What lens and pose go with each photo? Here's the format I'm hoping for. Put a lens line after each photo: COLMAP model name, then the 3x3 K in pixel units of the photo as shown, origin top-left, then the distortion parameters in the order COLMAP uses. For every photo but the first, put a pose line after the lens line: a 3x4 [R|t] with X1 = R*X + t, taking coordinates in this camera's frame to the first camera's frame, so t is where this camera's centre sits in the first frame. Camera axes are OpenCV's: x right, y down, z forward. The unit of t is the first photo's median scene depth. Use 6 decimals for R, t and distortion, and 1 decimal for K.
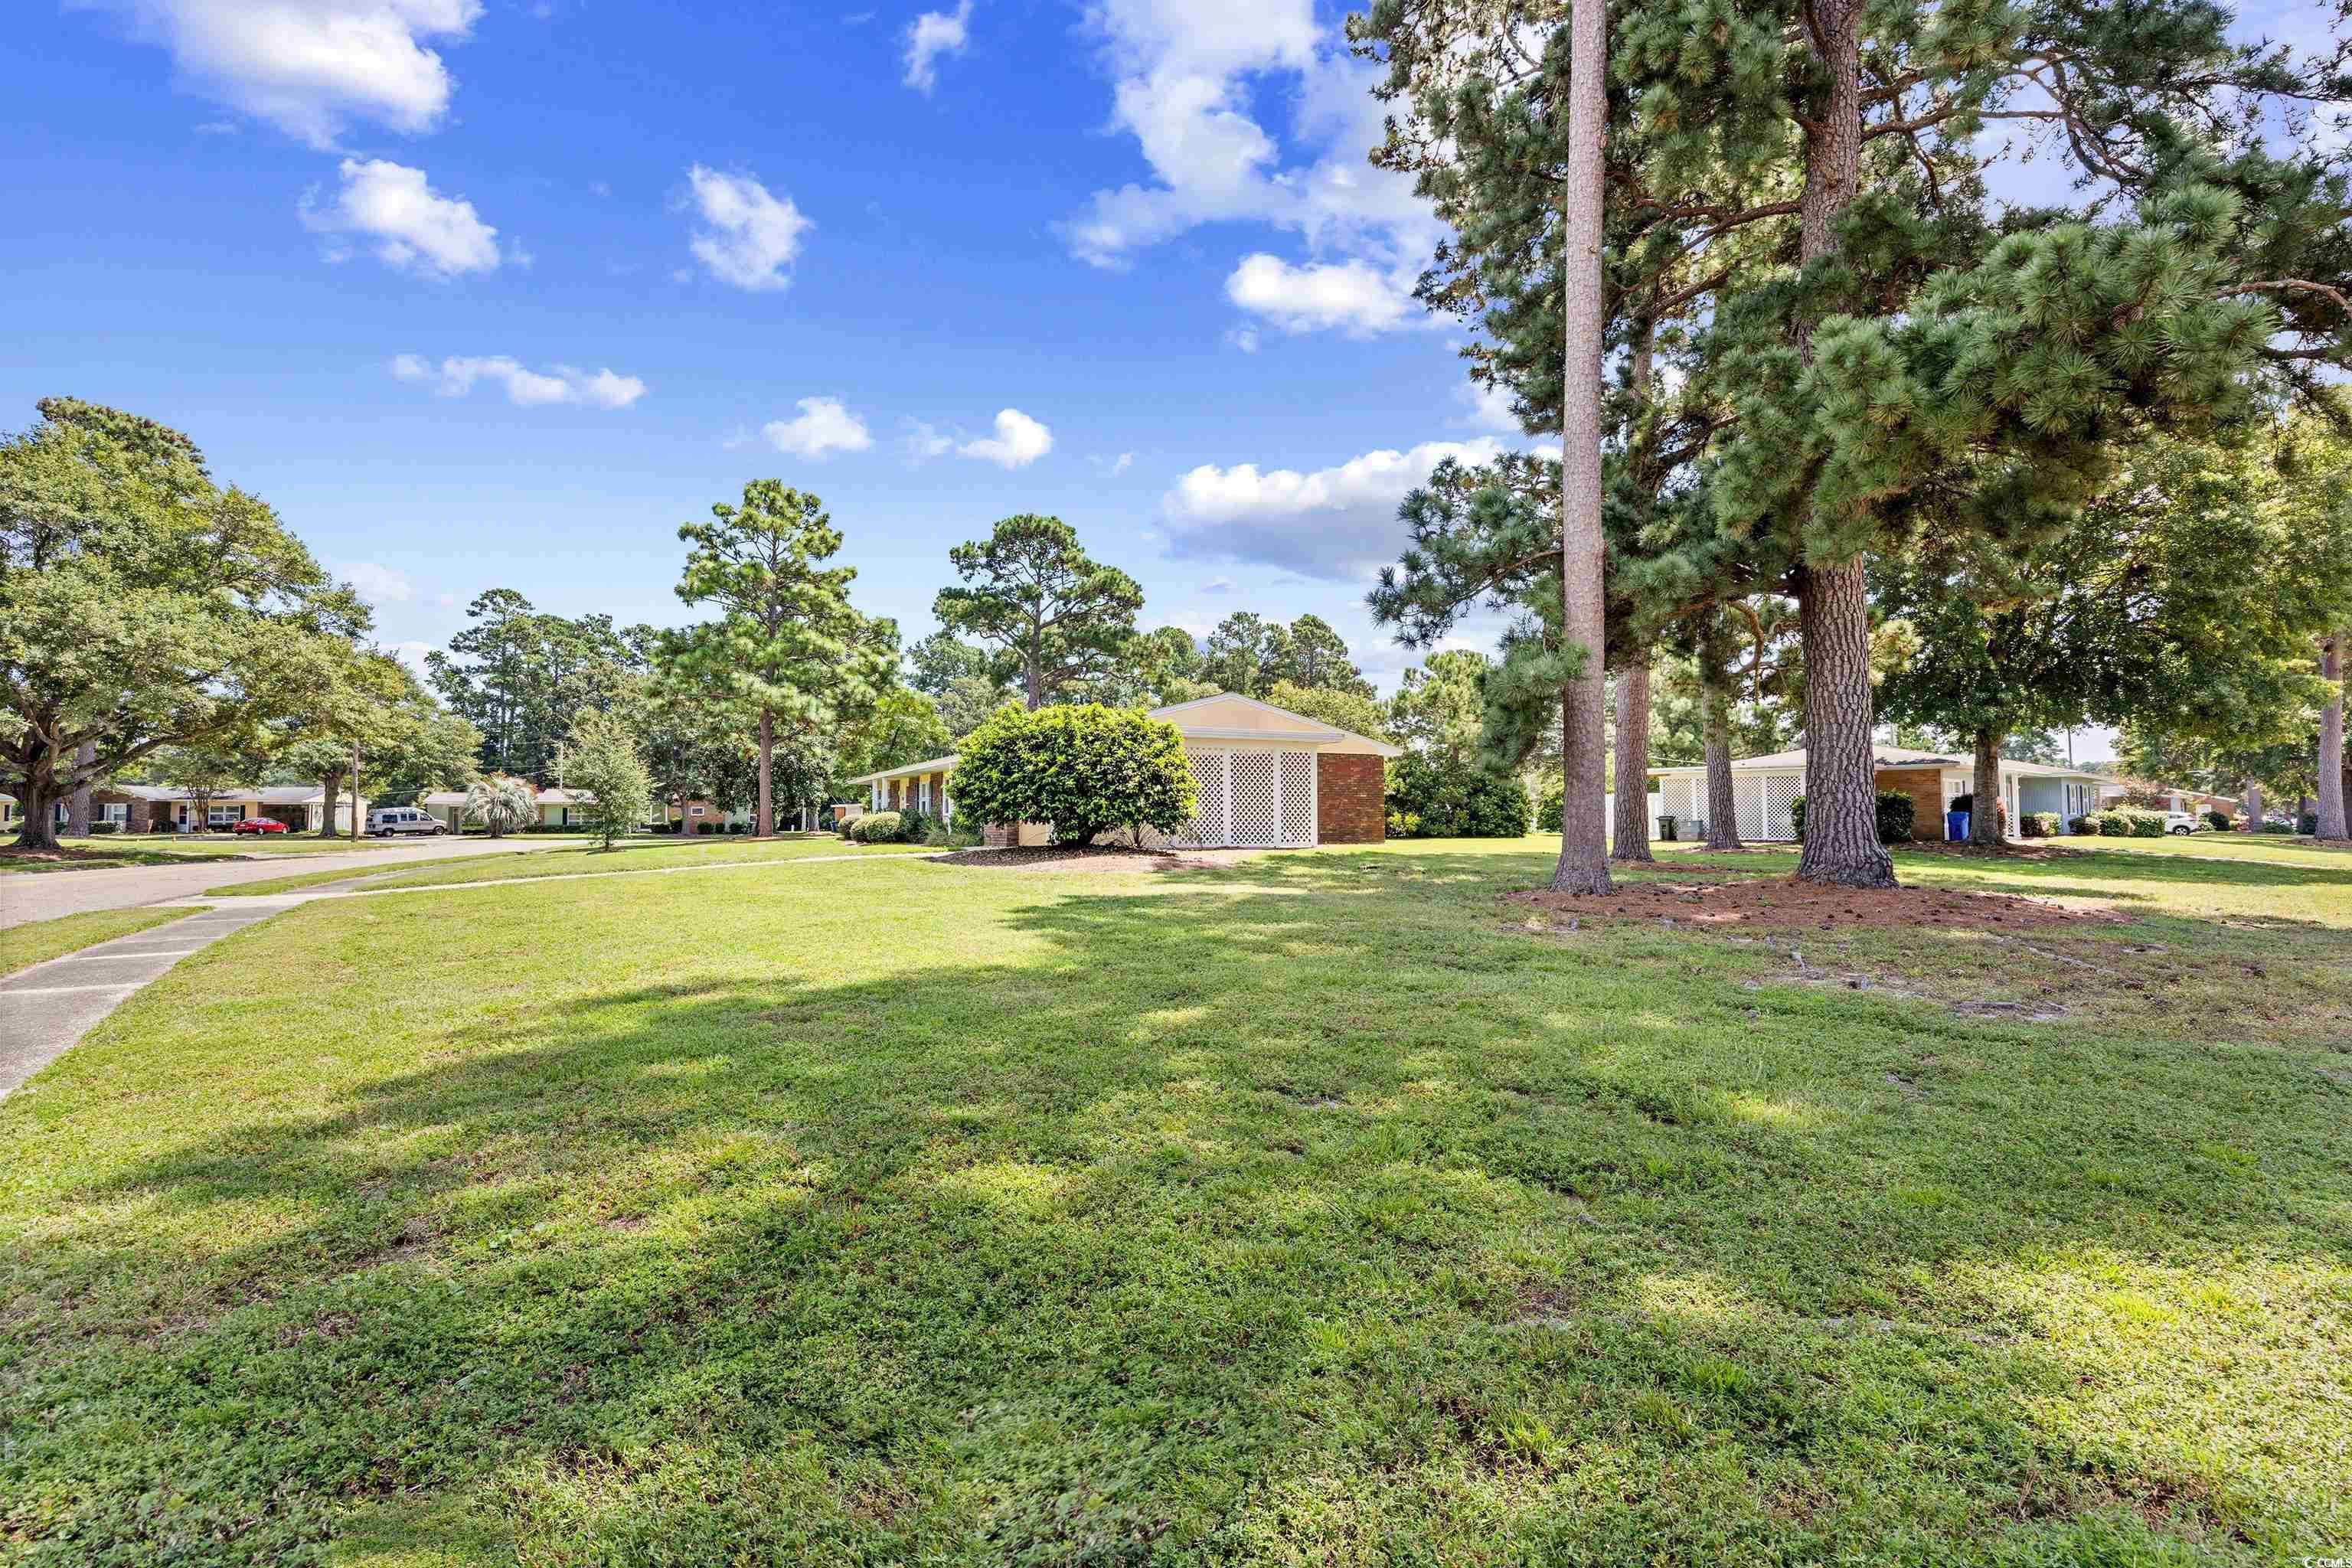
lens RADIAL K [[1105.2, 0, 1168.6], [0, 1105.2, 783.0], [0, 0, 1]] dist [-0.016773, 0.000926]
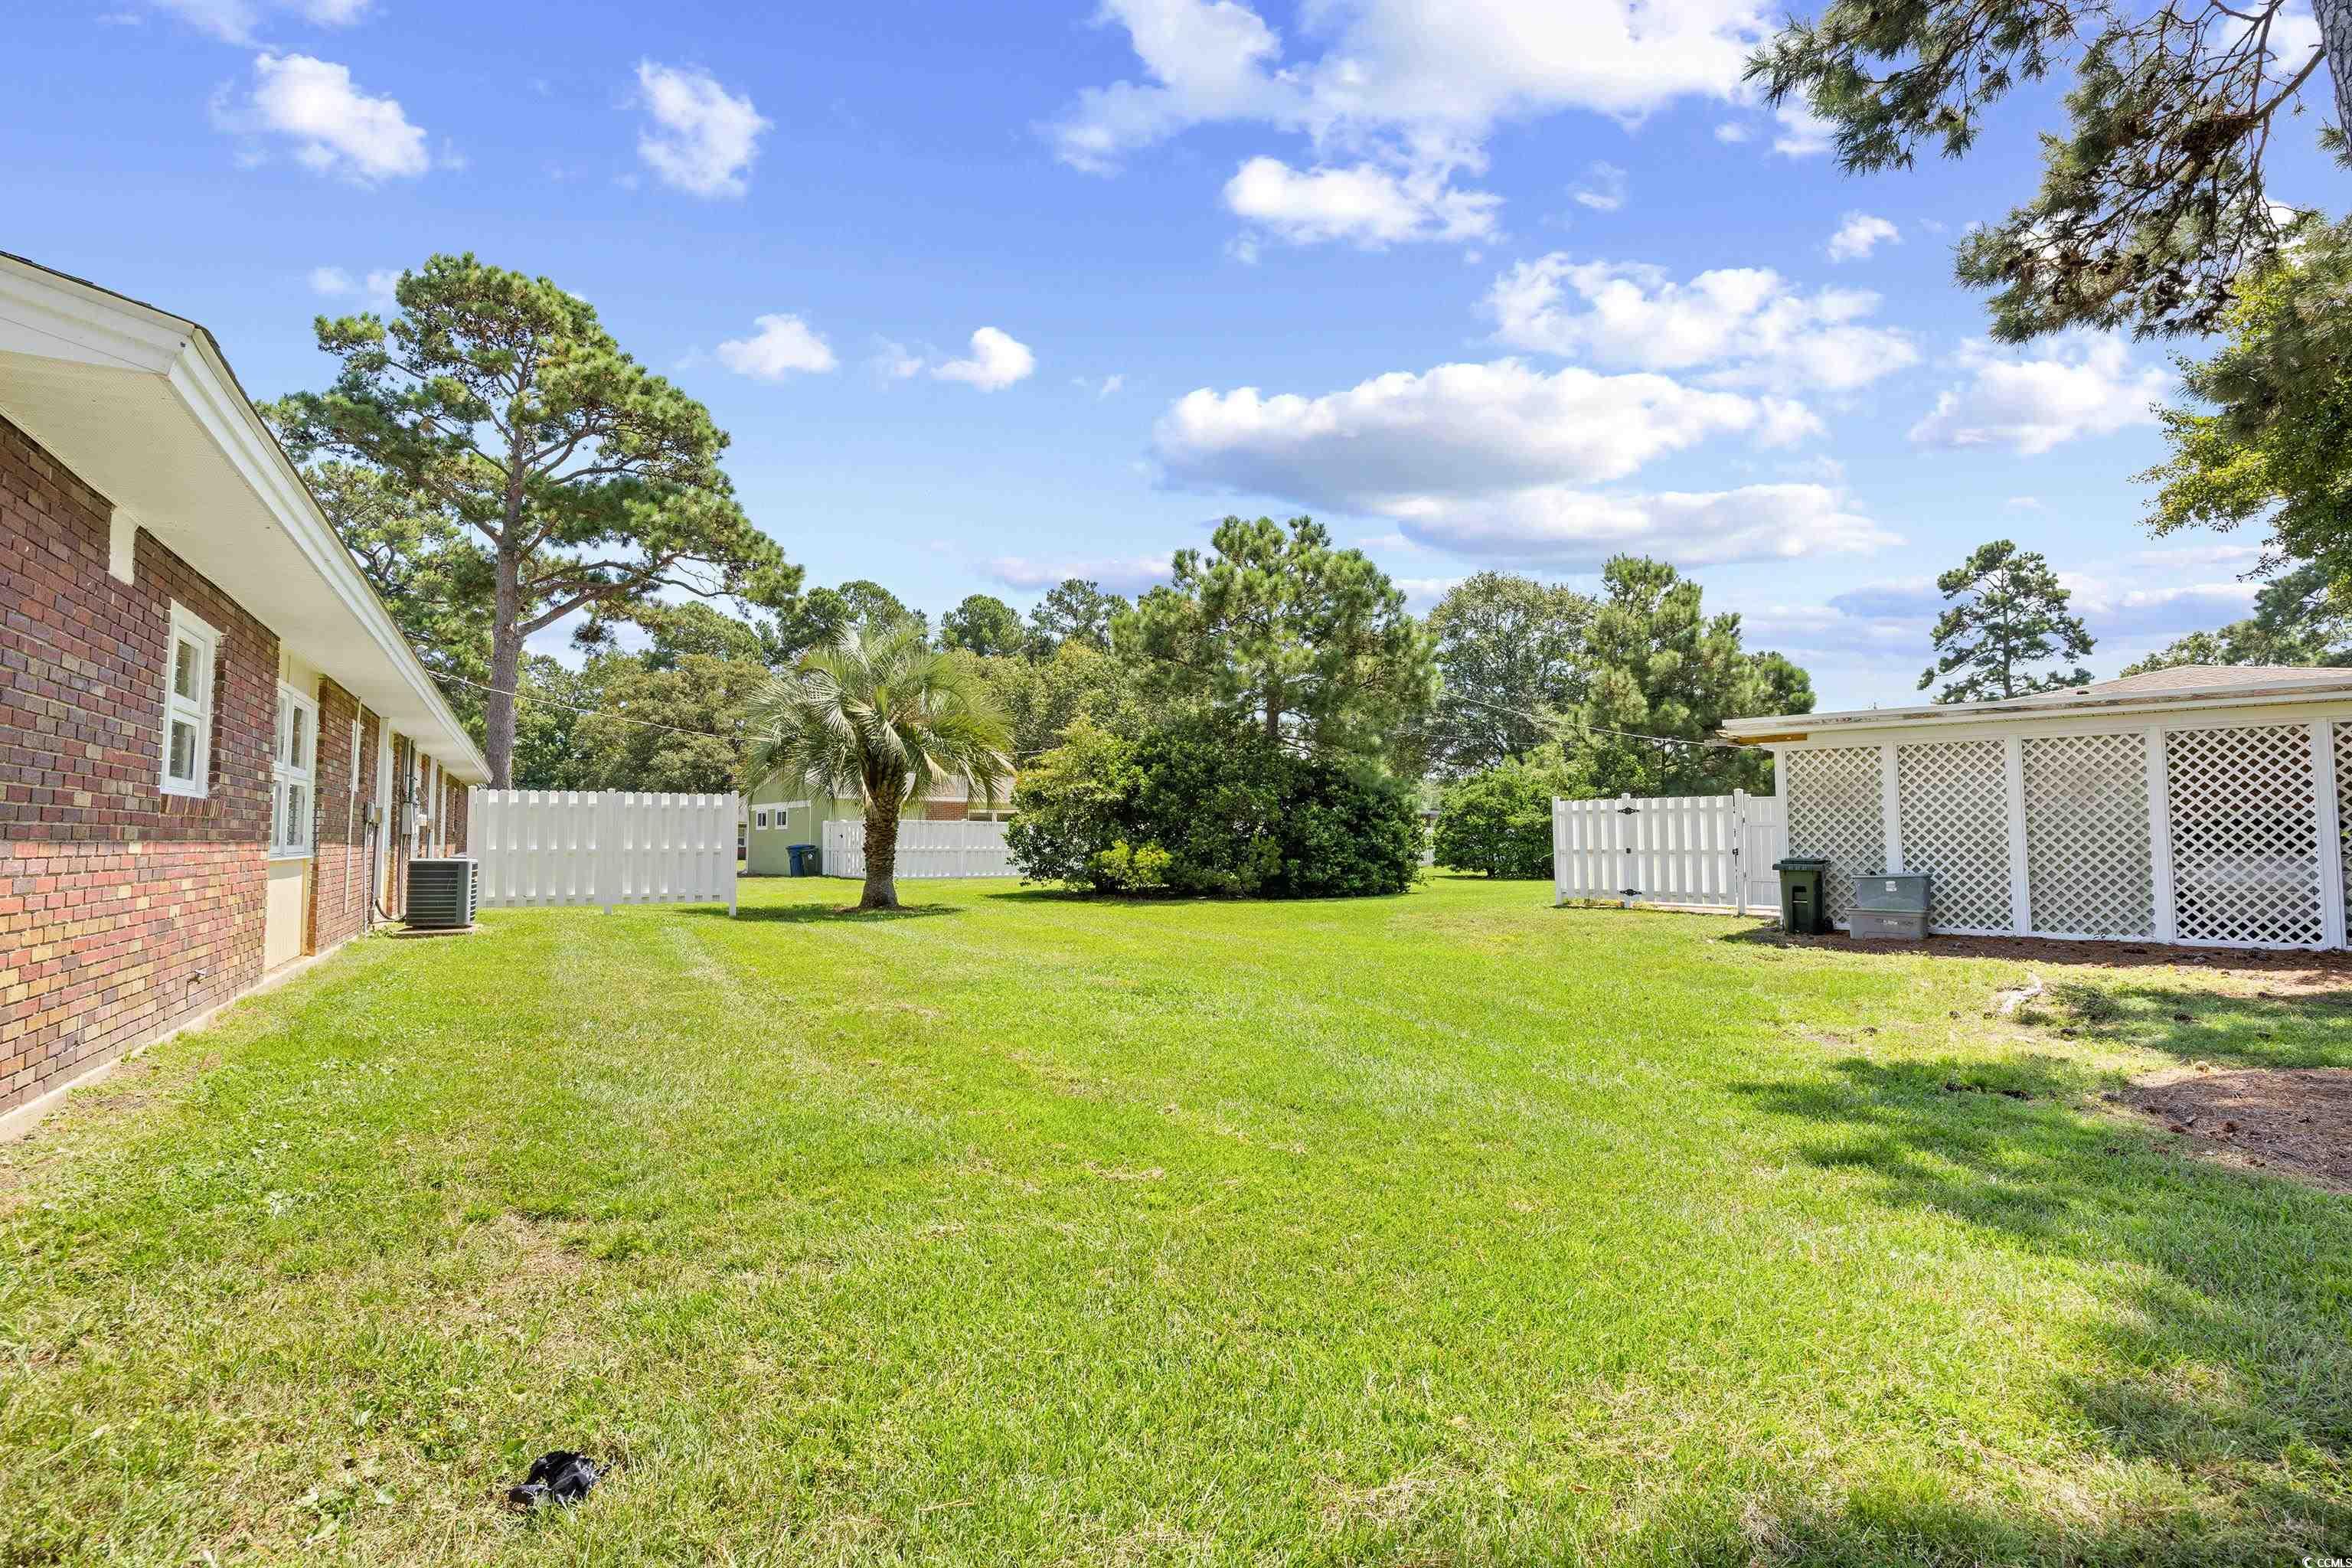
lens RADIAL K [[1105.2, 0, 1170.3], [0, 1105.2, 785.8], [0, 0, 1]] dist [-0.016773, 0.000926]
pose [[0.996686, 0.002981, 0.081287, 0.184286], [-0.001888, 0.999907, -0.013520, 0.010059], [-0.081320, 0.013322, 0.996599, 0.538423]]
